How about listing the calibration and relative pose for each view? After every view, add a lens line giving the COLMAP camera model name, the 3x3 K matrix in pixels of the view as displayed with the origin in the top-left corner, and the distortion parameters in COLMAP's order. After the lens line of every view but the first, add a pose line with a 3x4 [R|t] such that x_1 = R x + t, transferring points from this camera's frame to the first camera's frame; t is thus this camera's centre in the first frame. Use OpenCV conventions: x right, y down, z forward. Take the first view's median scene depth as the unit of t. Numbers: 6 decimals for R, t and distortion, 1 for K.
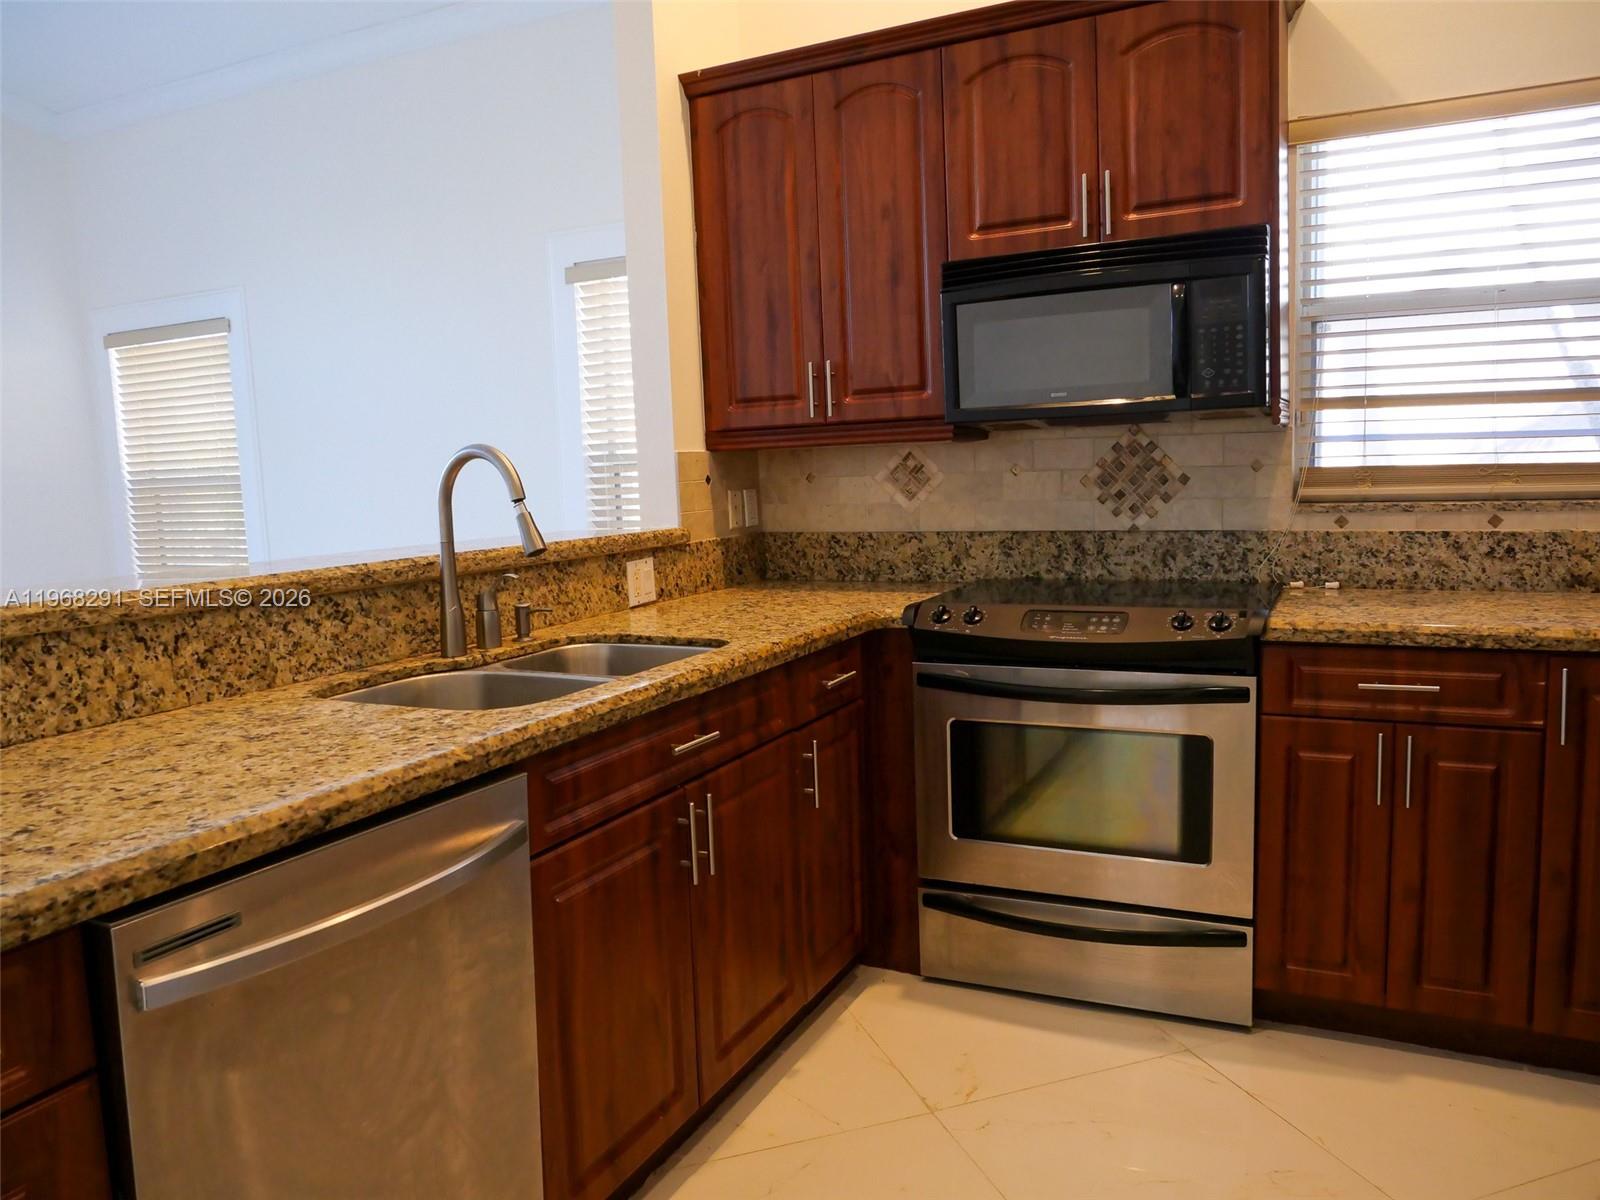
lens RADIAL K [[1159.4, 0, 799.1], [0, 1159.4, 605.7], [0, 0, 1]] dist [-0.039778, 0.009541]
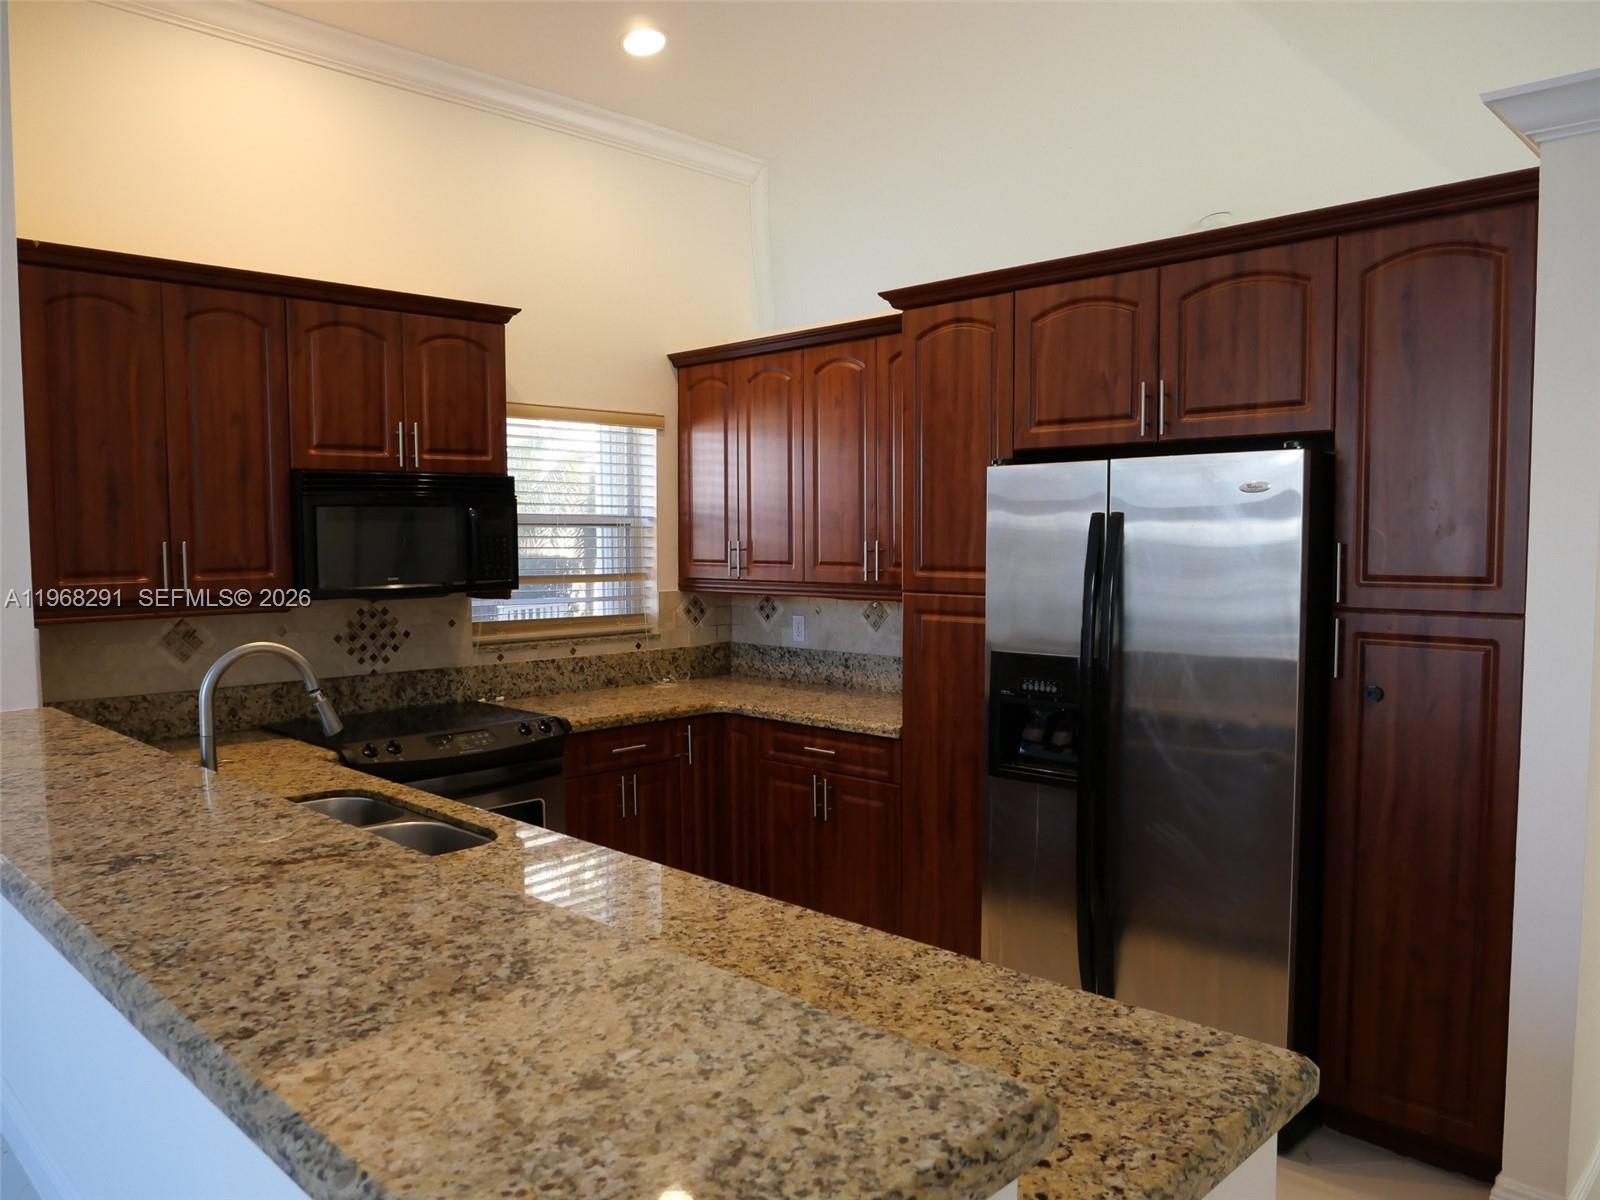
lens RADIAL K [[1156.1, 0, 801.8], [0, 1156.1, 611.7], [0, 0, 1]] dist [-0.045905, 0.018149]
pose [[0.316200, -0.027475, 0.948295, -1.029740], [0.108804, 0.994035, -0.007479, -0.092931], [-0.942433, 0.105543, 0.317303, 0.138753]]
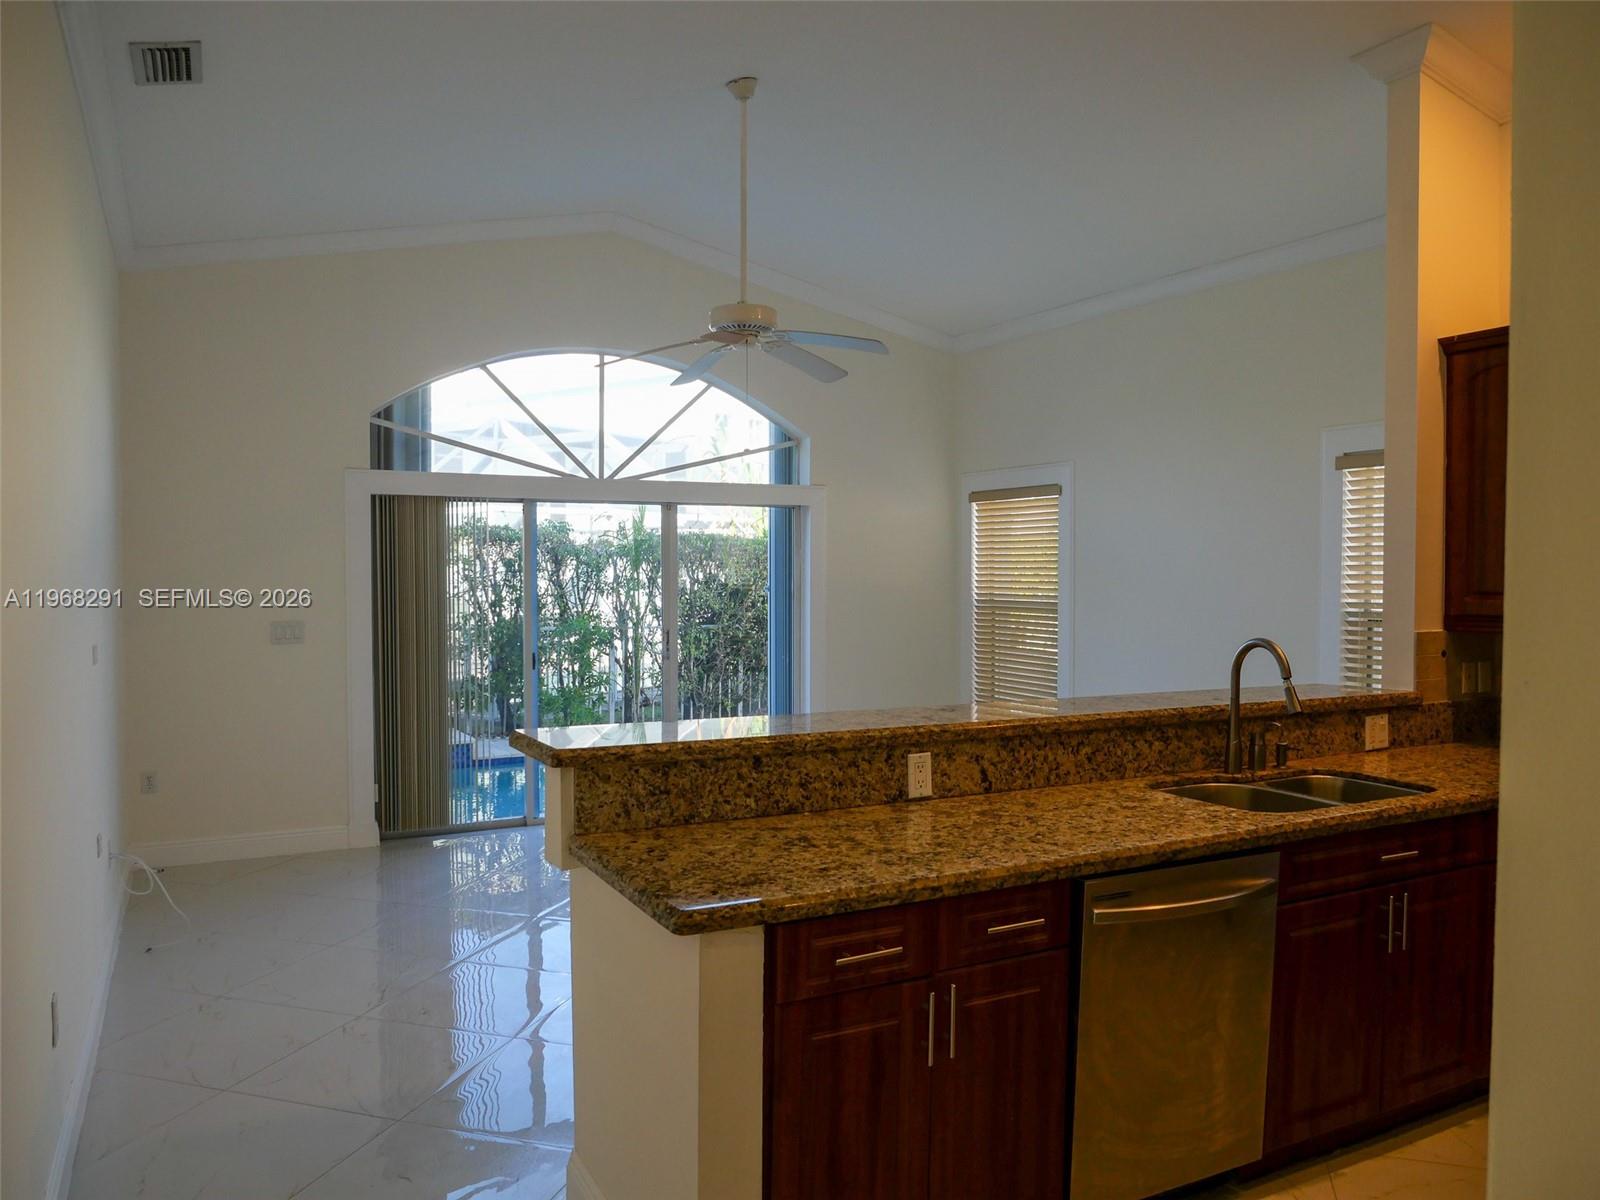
lens RADIAL K [[1159.4, 0, 799.1], [0, 1159.4, 605.7], [0, 0, 1]] dist [-0.039778, 0.009541]
pose [[0.807990, 0.056310, -0.586499, 0.108004], [-0.103160, 0.993567, -0.046726, -0.042082], [0.580095, 0.098257, 0.808601, -0.535248]]
